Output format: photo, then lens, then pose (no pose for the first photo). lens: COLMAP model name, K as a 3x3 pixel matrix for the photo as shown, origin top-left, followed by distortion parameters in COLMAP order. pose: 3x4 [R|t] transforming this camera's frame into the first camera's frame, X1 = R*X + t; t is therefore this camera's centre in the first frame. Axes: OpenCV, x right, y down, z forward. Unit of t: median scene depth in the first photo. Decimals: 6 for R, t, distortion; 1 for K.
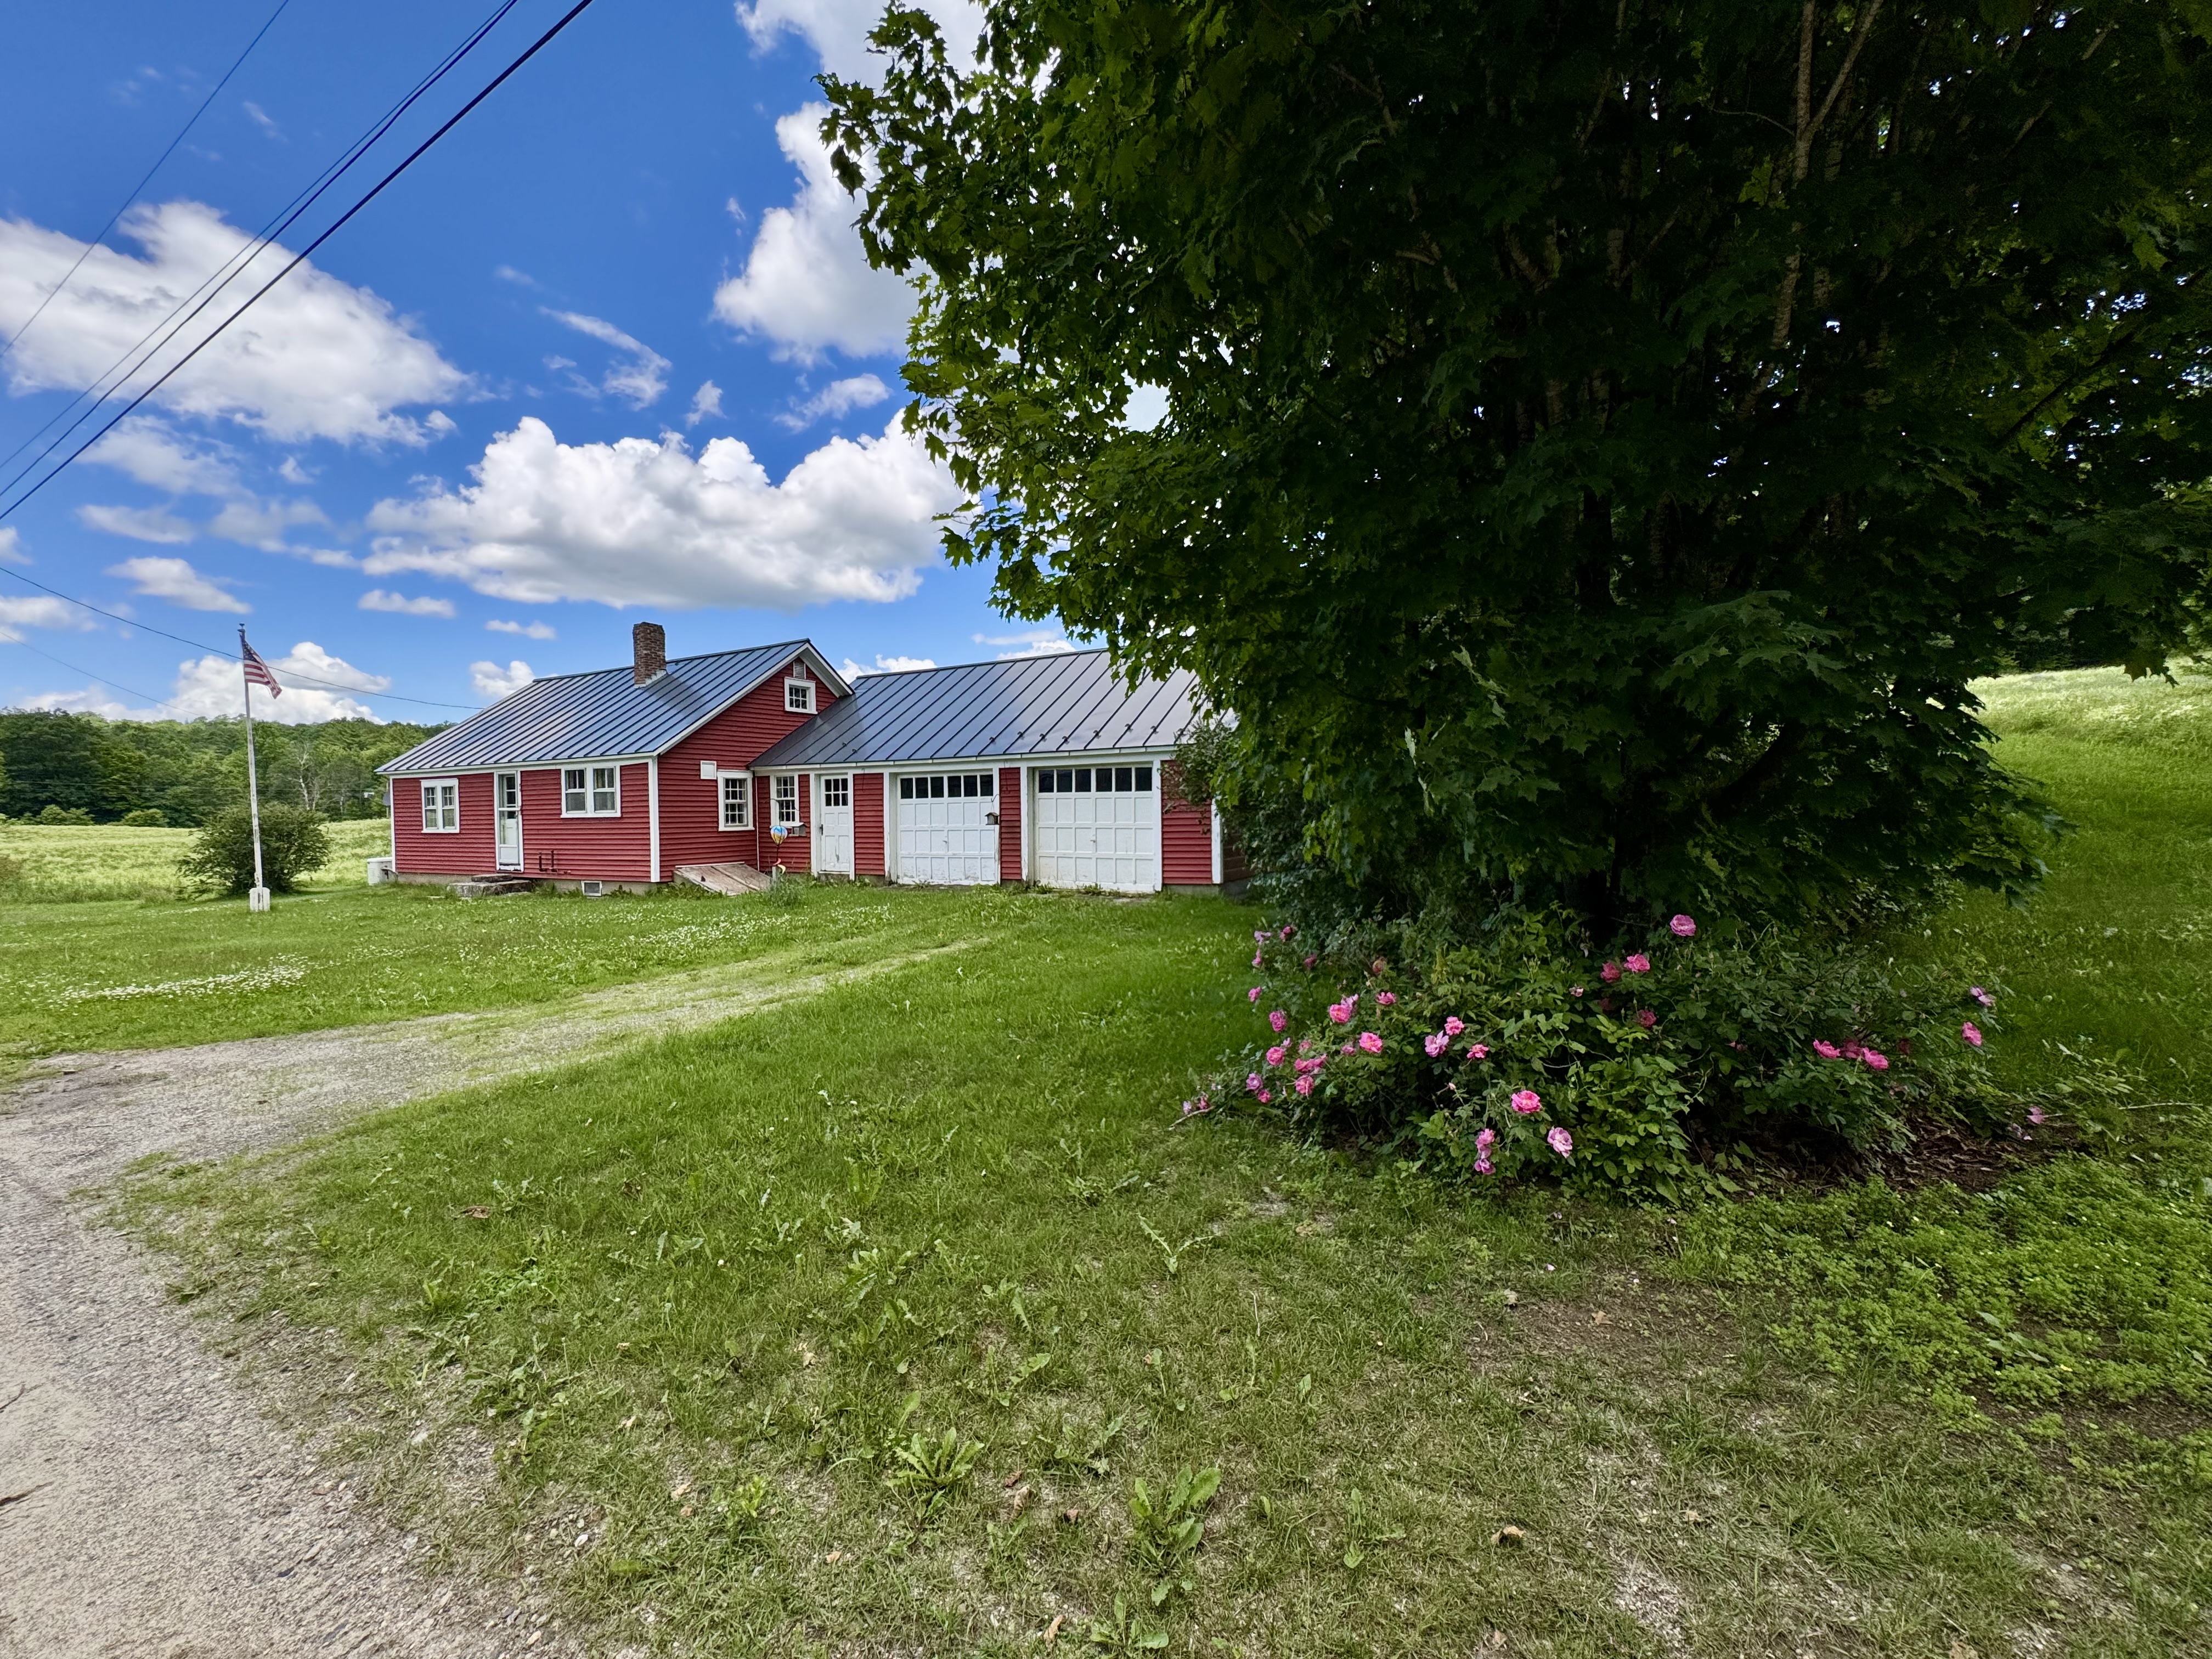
lens RADIAL K [[879.4, 0, 1106.0], [0, 879.4, 829.5], [0, 0, 1]] dist [-0.001722, 0.000033]
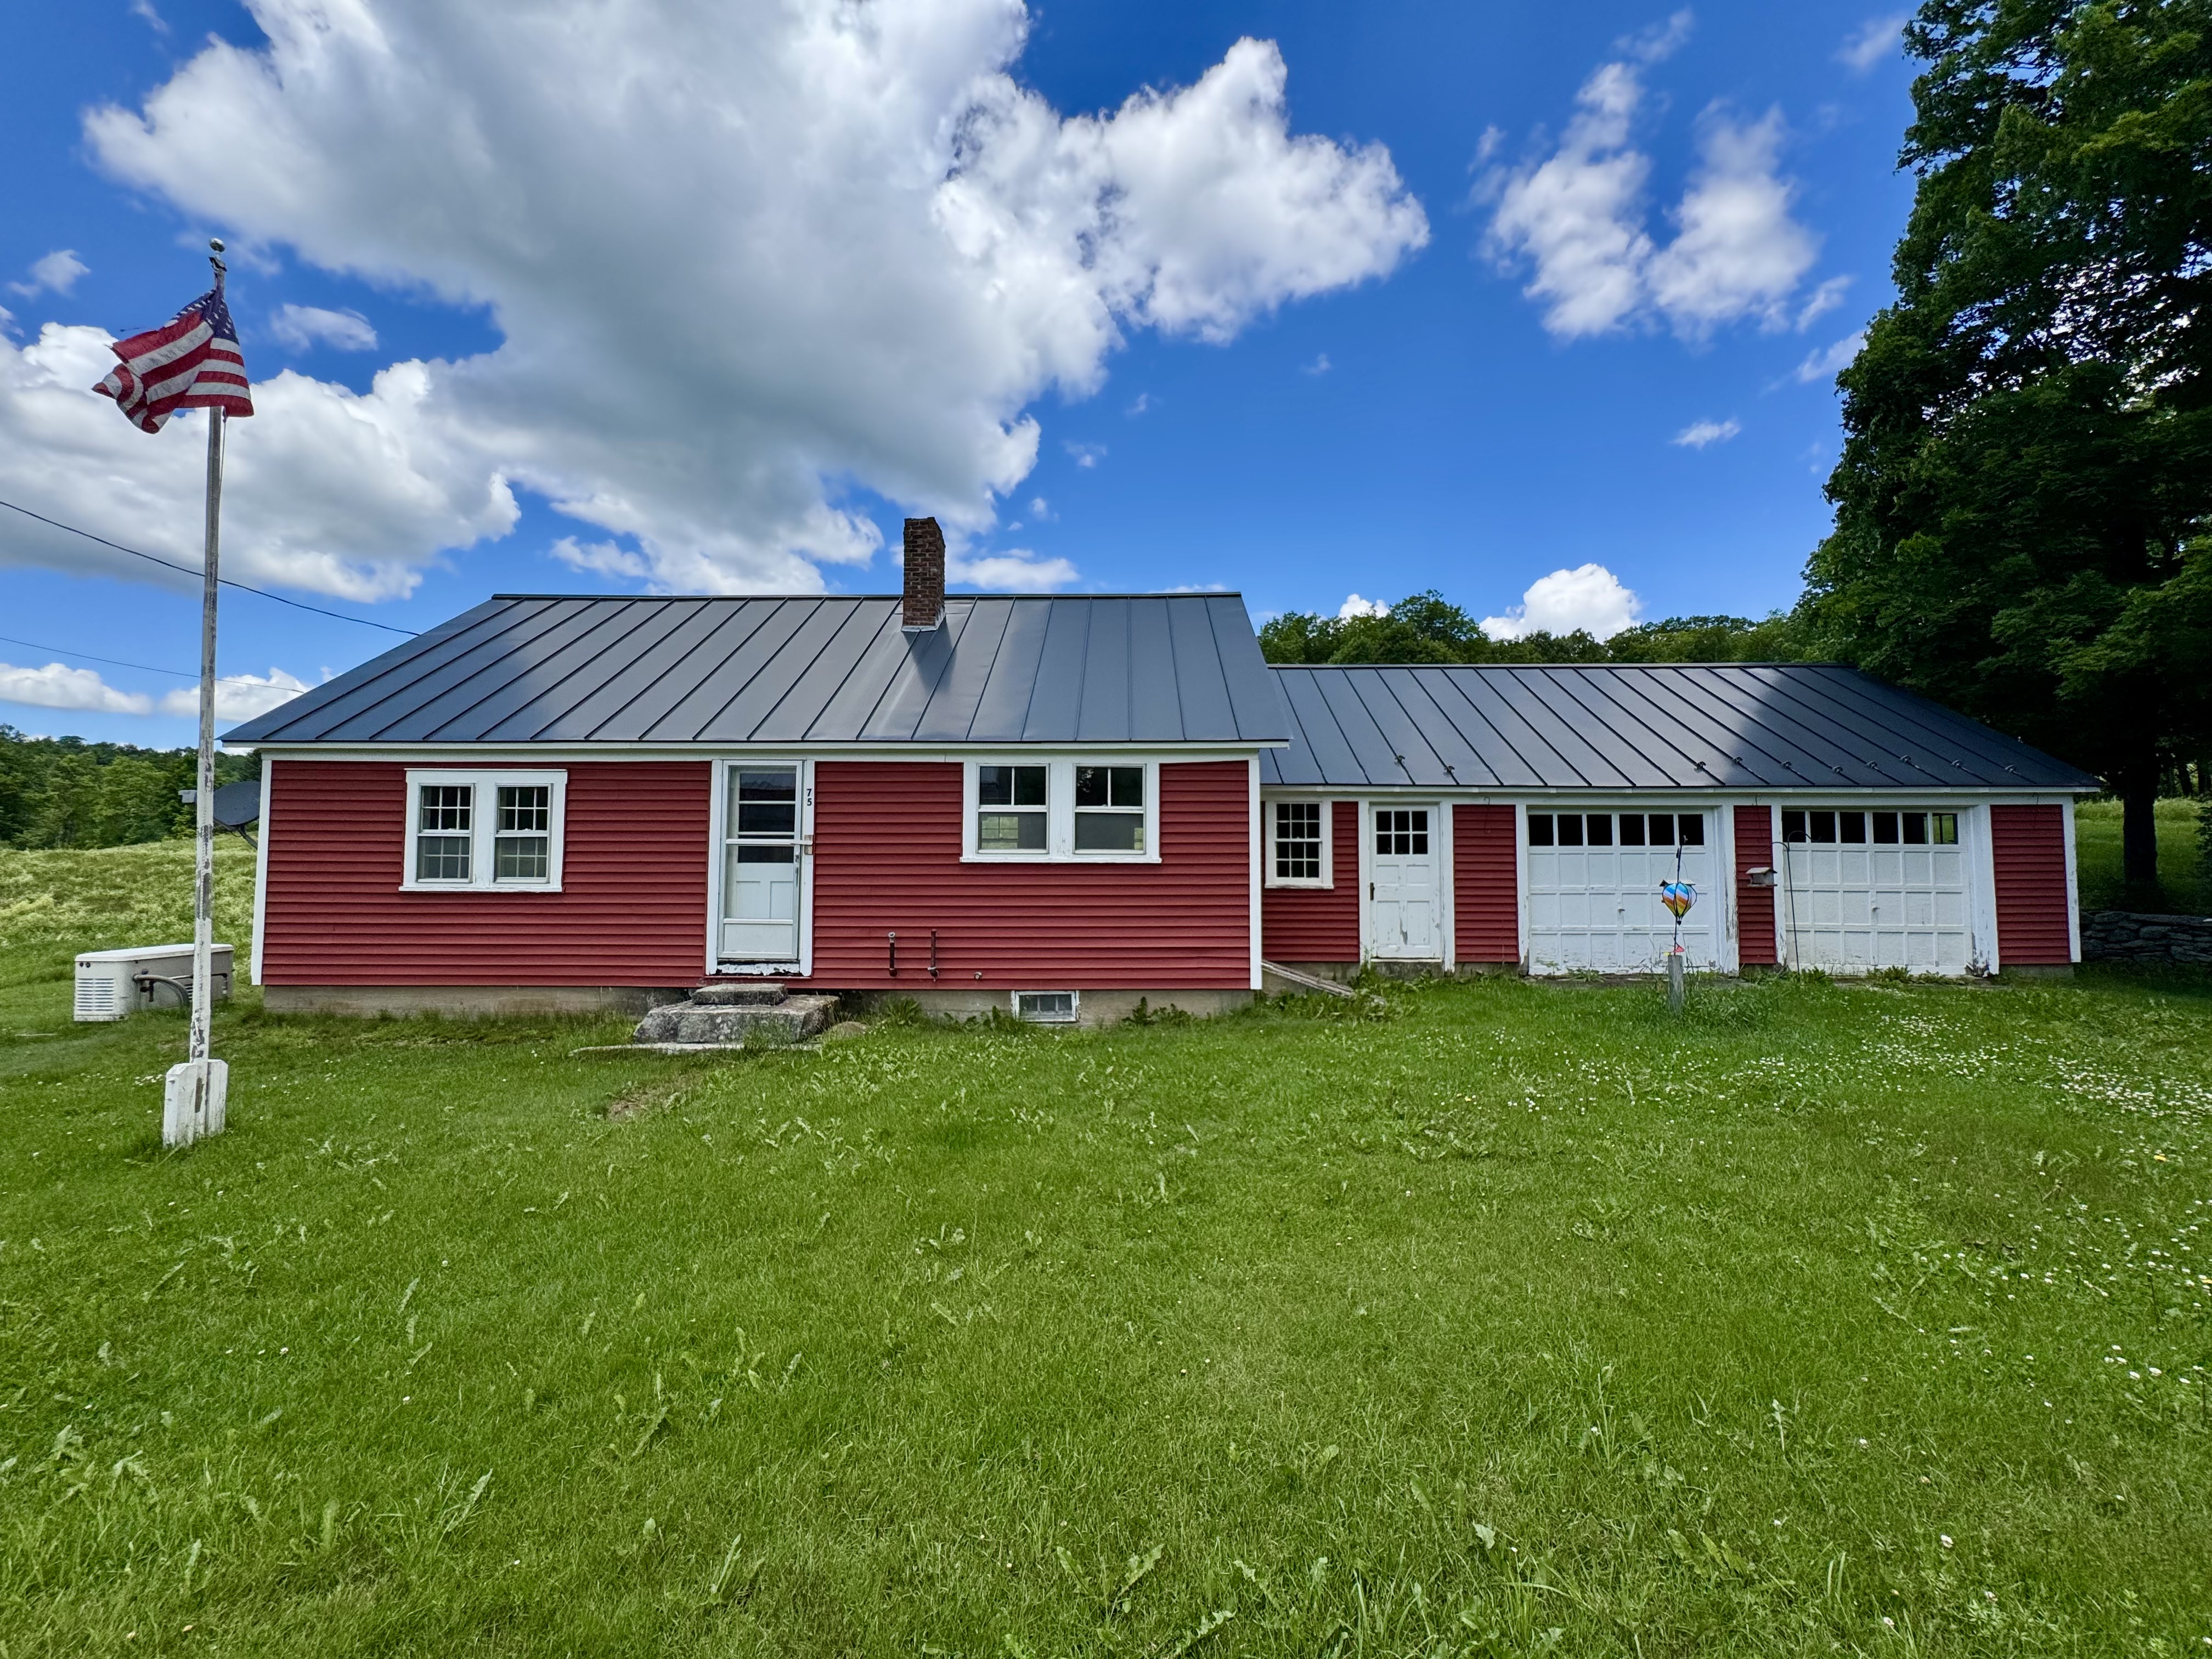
lens RADIAL K [[891.2, 0, 1114.3], [0, 891.2, 844.9], [0, 0, 1]] dist [-0.000441, 0.000300]
pose [[0.880393, 0.032255, 0.473147, -0.793751], [-0.002771, 0.998017, -0.062880, 0.007577], [-0.474237, 0.054048, 0.878737, 0.535989]]
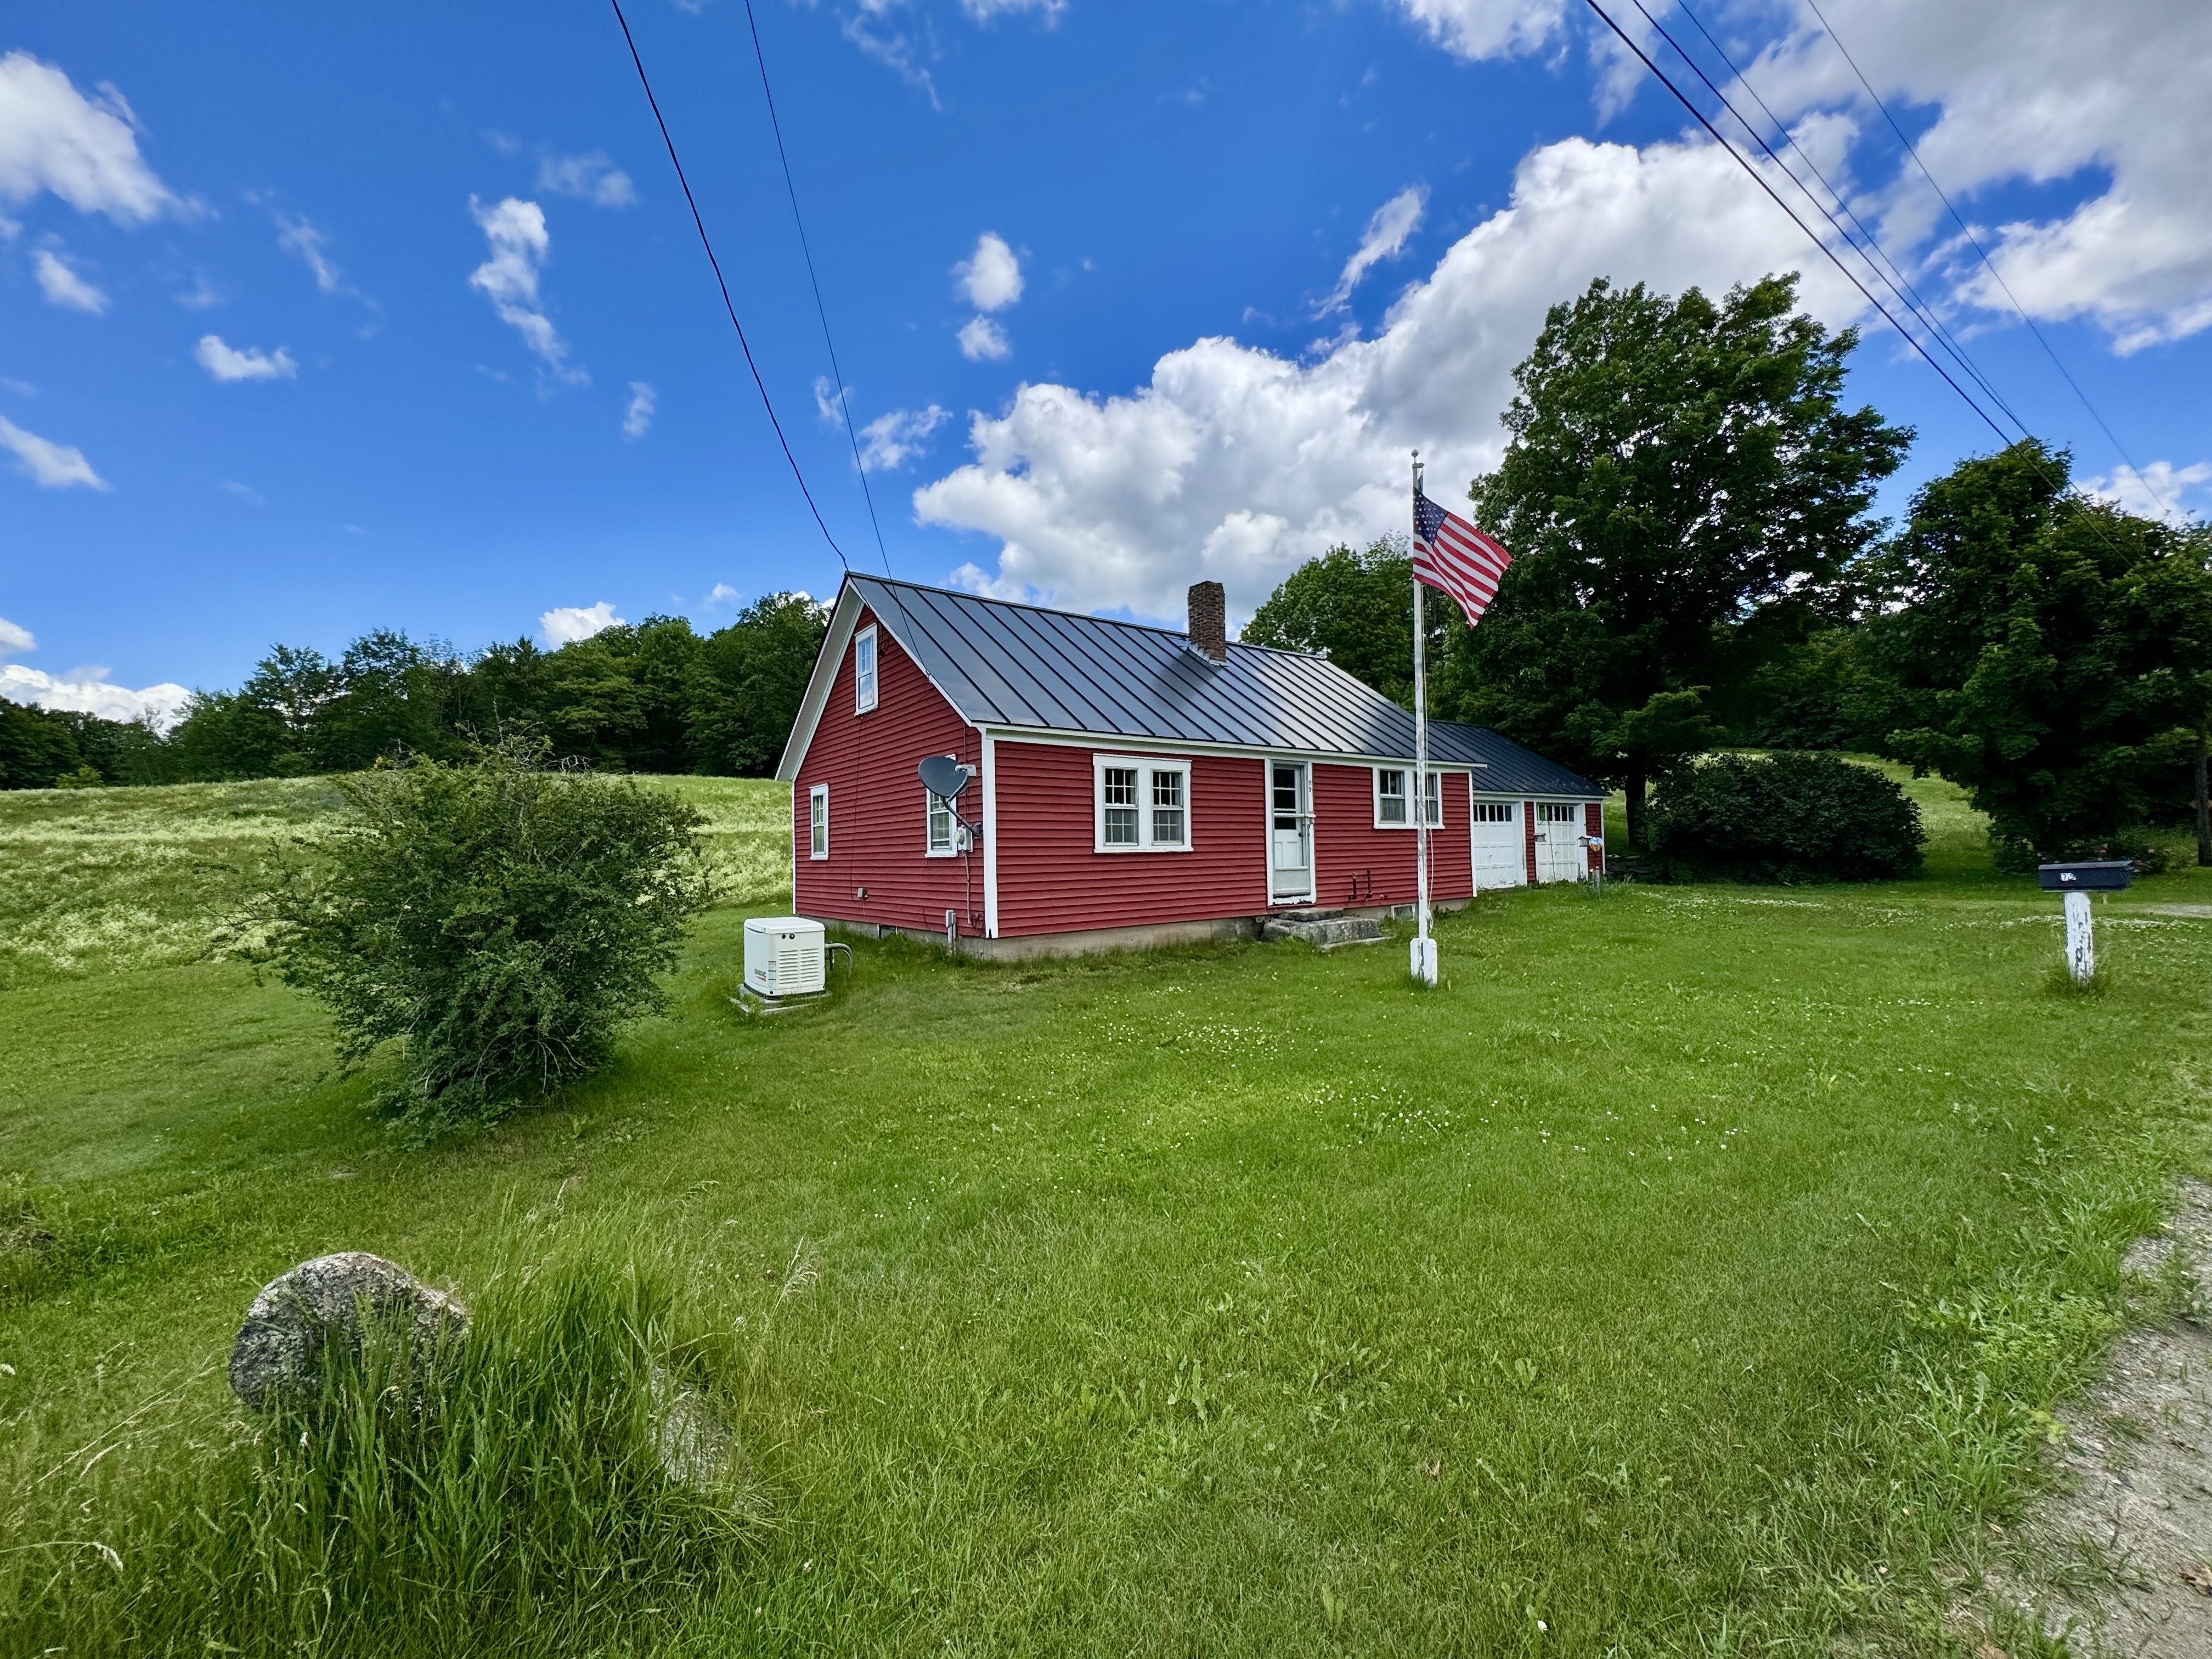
lens RADIAL K [[870.0, 0, 1122.8], [0, 870.0, 849.8], [0, 0, 1]] dist [0.000527, 0.000032]
pose [[0.398335, 0.010621, 0.917179, -1.463377], [0.042164, 0.998664, -0.029876, 0.020095], [-0.916271, 0.050572, 0.397355, 0.914555]]
